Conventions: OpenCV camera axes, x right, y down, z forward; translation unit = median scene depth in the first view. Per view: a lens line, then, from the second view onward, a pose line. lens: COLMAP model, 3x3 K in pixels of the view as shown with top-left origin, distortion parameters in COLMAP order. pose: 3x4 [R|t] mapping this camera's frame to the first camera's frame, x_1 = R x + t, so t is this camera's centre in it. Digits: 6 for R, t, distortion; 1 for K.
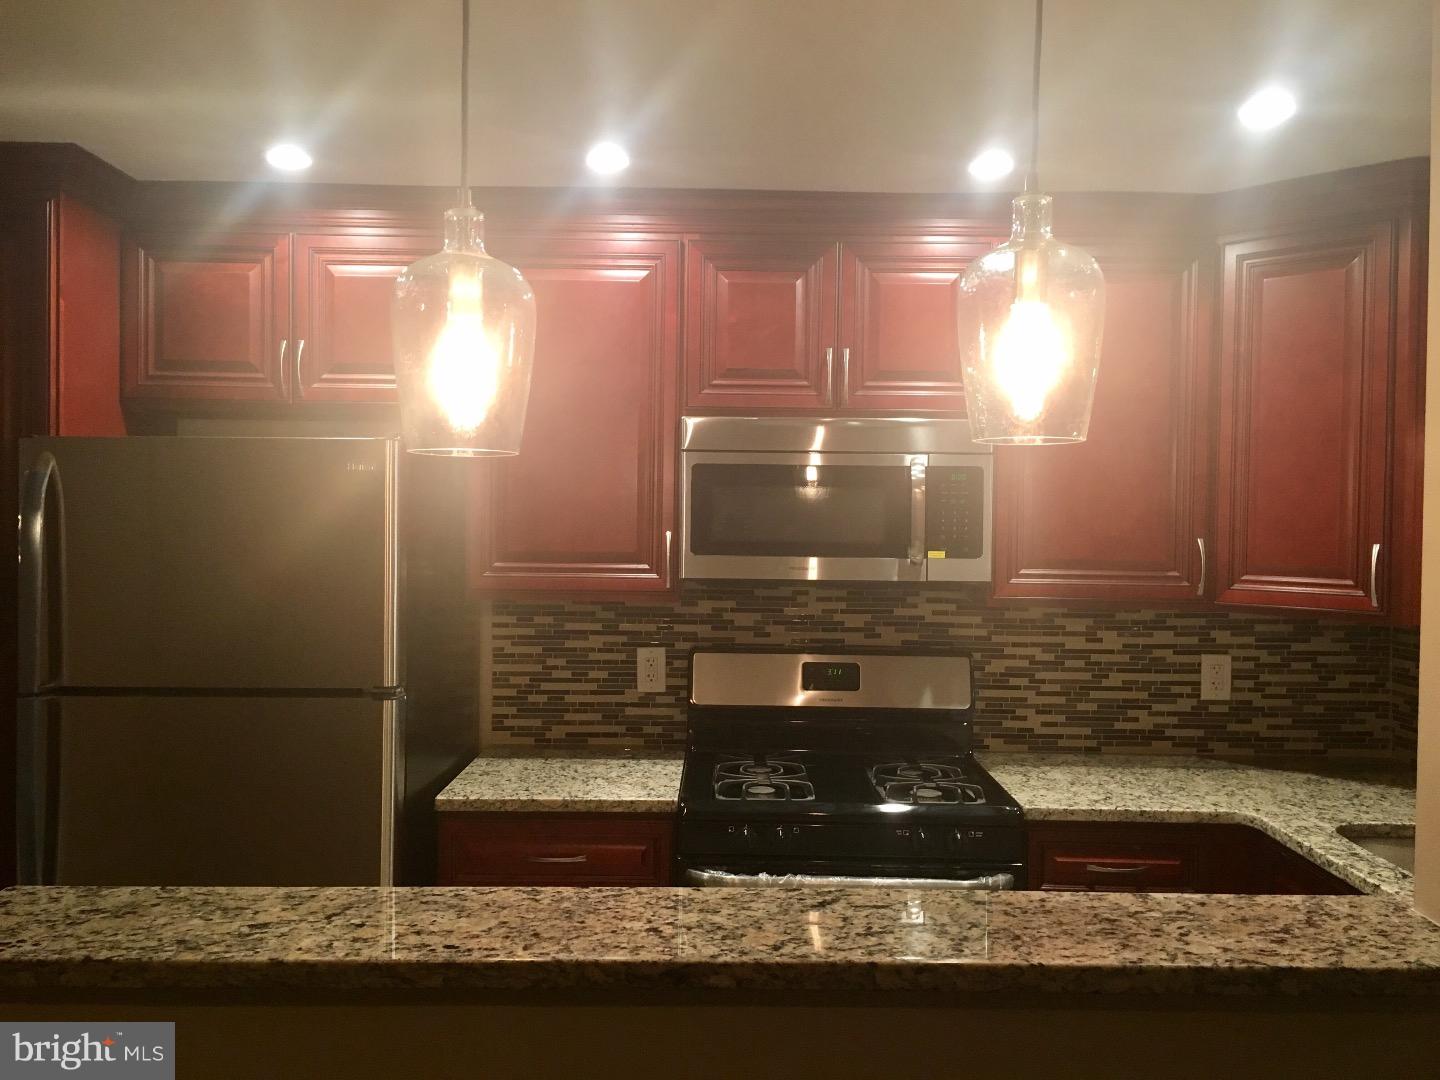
lens RADIAL K [[1229.7, 0, 693.6], [0, 1229.7, 568.1], [0, 0, 1]] dist [0.034639, -0.006684]
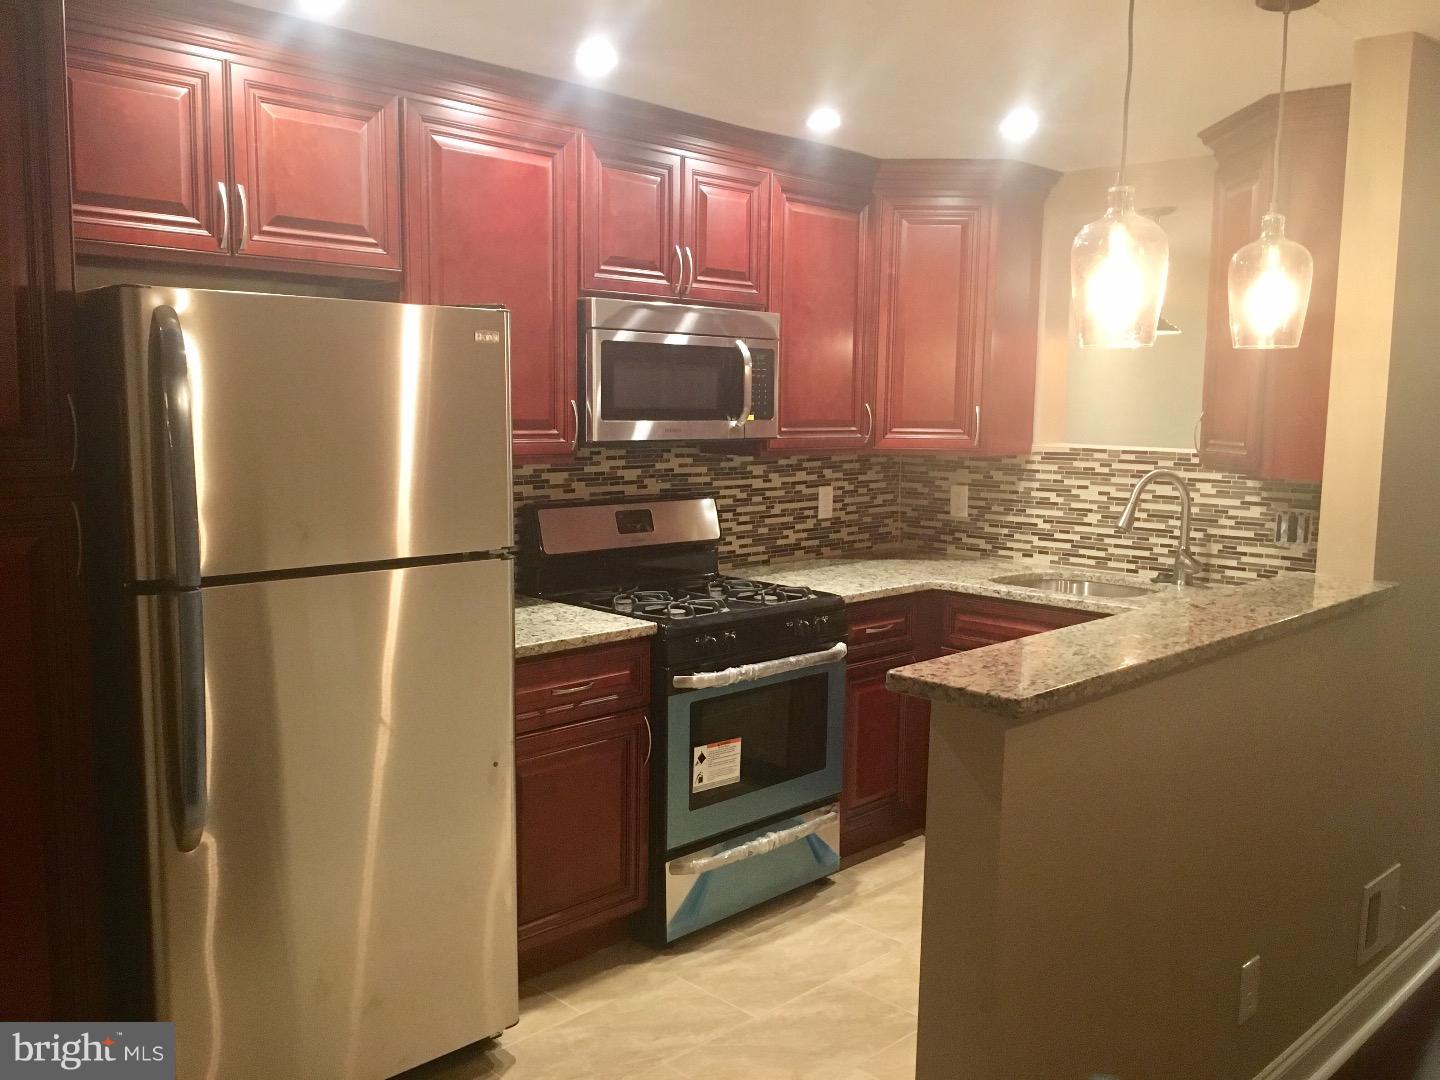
lens RADIAL K [[1229.7, 0, 732.4], [0, 1229.7, 550.2], [0, 0, 1]] dist [0.034639, -0.006684]
pose [[0.688596, -0.090964, 0.719417, -0.675015], [0.028975, 0.994760, 0.098045, 0.000998], [-0.724566, -0.046669, 0.687624, 0.100065]]
